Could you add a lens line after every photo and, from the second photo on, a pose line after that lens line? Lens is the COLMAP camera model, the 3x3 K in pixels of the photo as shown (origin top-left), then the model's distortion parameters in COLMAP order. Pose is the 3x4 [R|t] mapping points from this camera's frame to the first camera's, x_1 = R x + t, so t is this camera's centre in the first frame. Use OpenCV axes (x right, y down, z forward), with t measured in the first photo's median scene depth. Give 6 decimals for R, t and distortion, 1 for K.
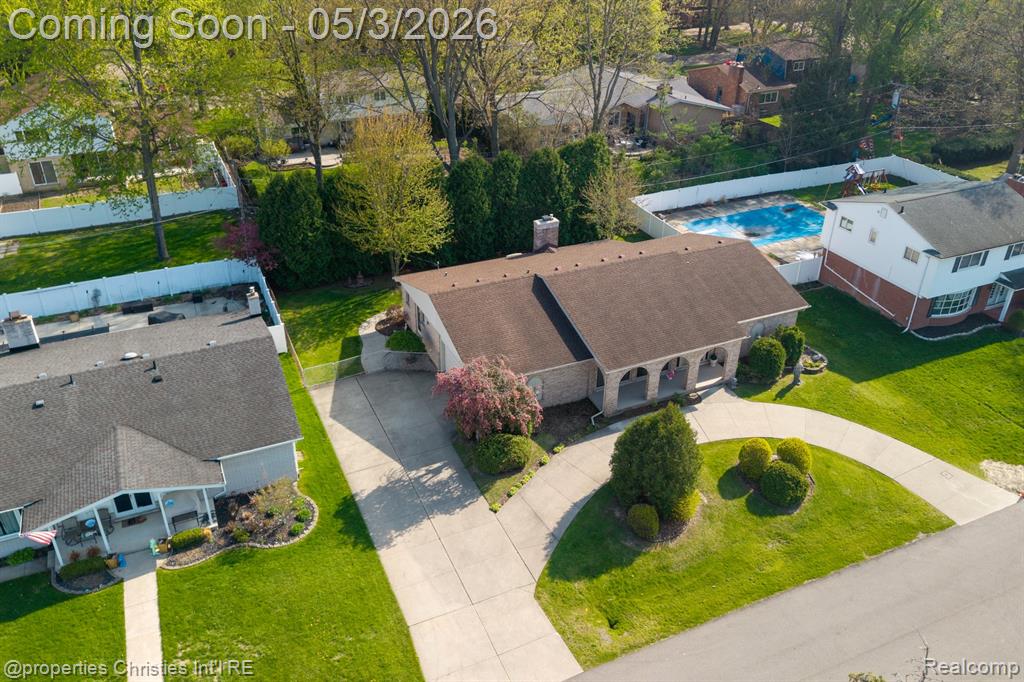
lens RADIAL K [[822.0, 0, 517.5], [0, 822.0, 318.8], [0, 0, 1]] dist [0.111300, -0.229268]
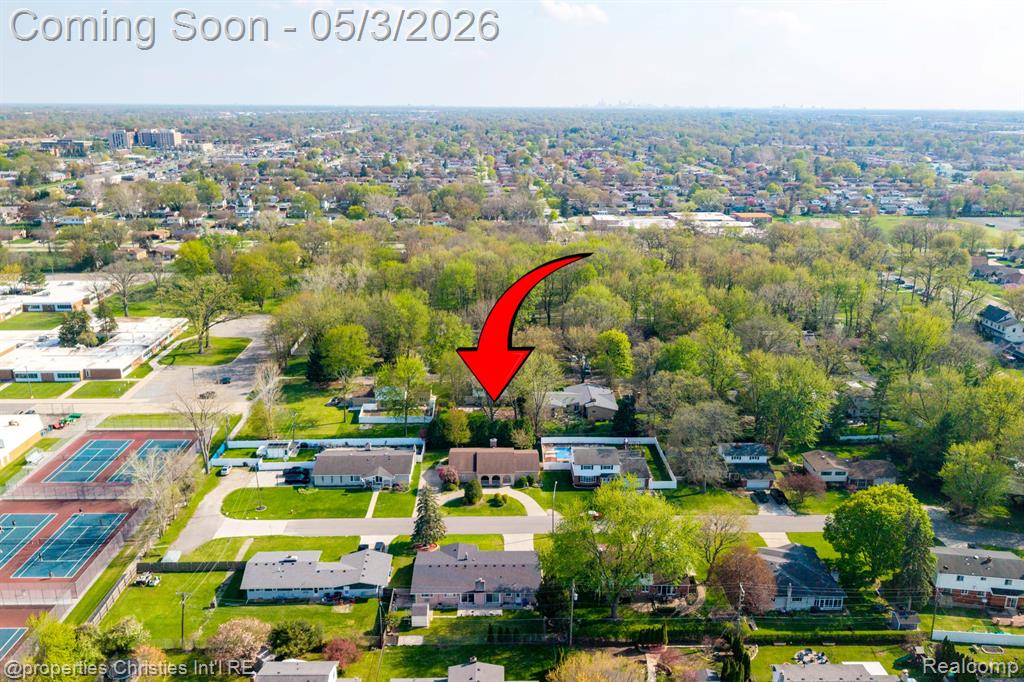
lens RADIAL K [[822.0, 0, 517.5], [0, 822.0, 318.8], [0, 0, 1]] dist [0.111300, -0.229268]
pose [[0.921597, 0.095175, -0.376299, 1.596944], [-0.183999, 0.960745, -0.207638, 0.117345], [0.341765, 0.260597, 0.902932, -2.658573]]
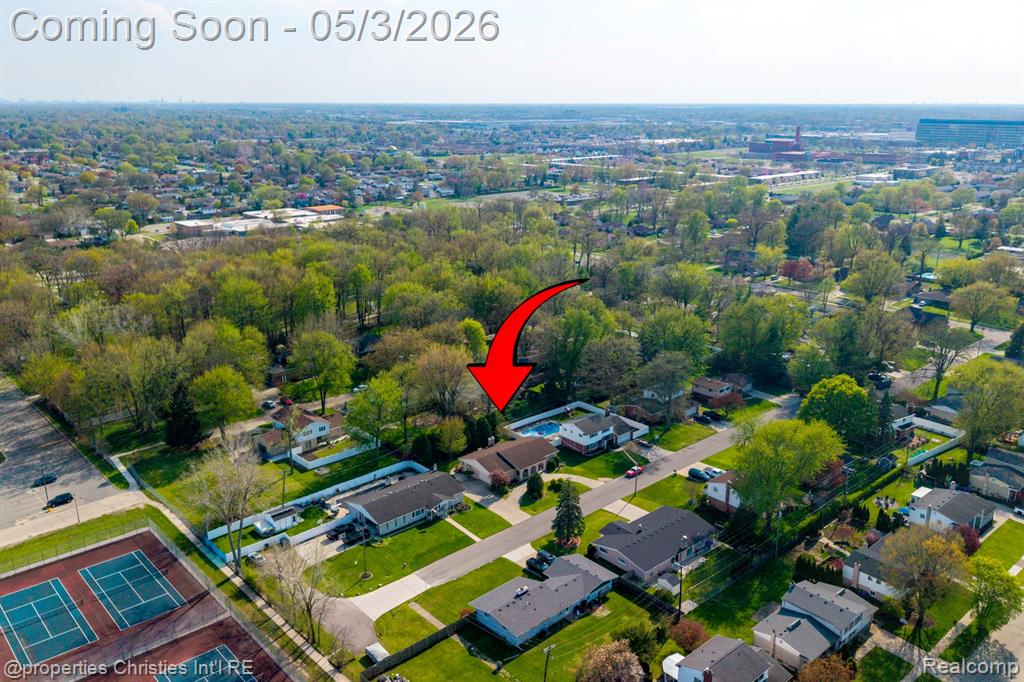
lens RADIAL K [[822.0, 0, 517.5], [0, 822.0, 318.8], [0, 0, 1]] dist [0.111300, -0.229268]
pose [[0.950764, -0.086737, 0.297530, -0.981846], [0.154198, 0.965165, -0.211376, 0.179518], [-0.268831, 0.246847, 0.931019, -2.842684]]
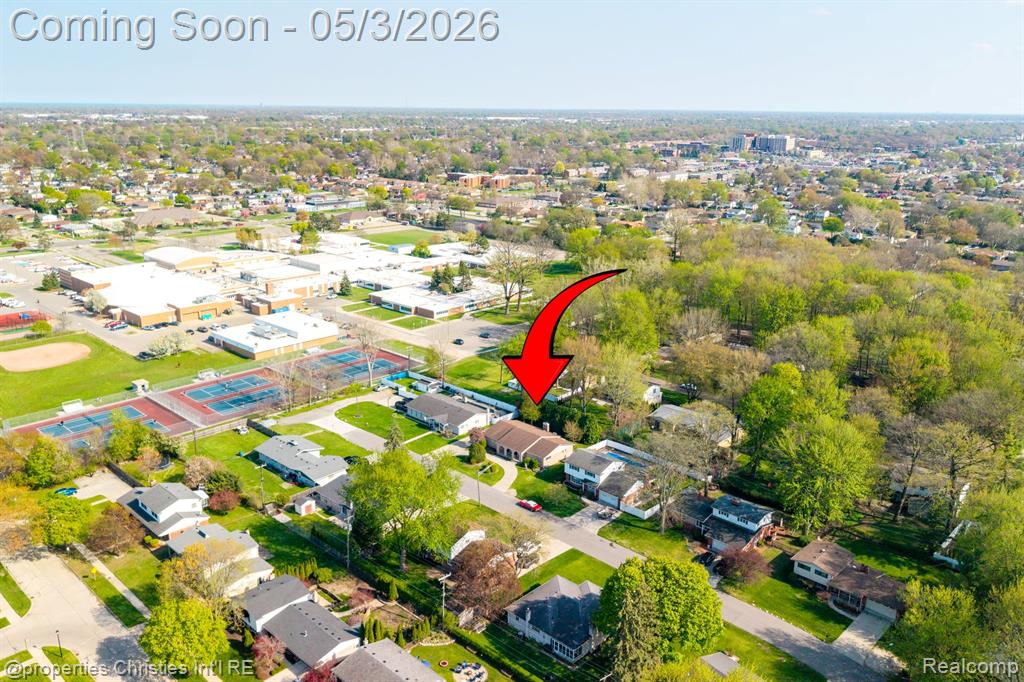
lens RADIAL K [[821.6, 0, 512.0], [0, 821.6, 341.0], [0, 0, 1]] dist [0.130435, -0.226505]
pose [[0.368785, 0.250765, -0.895050, 3.638636], [-0.452600, 0.889505, 0.062727, -0.686693], [0.811881, 0.381967, 0.441532, -1.094811]]
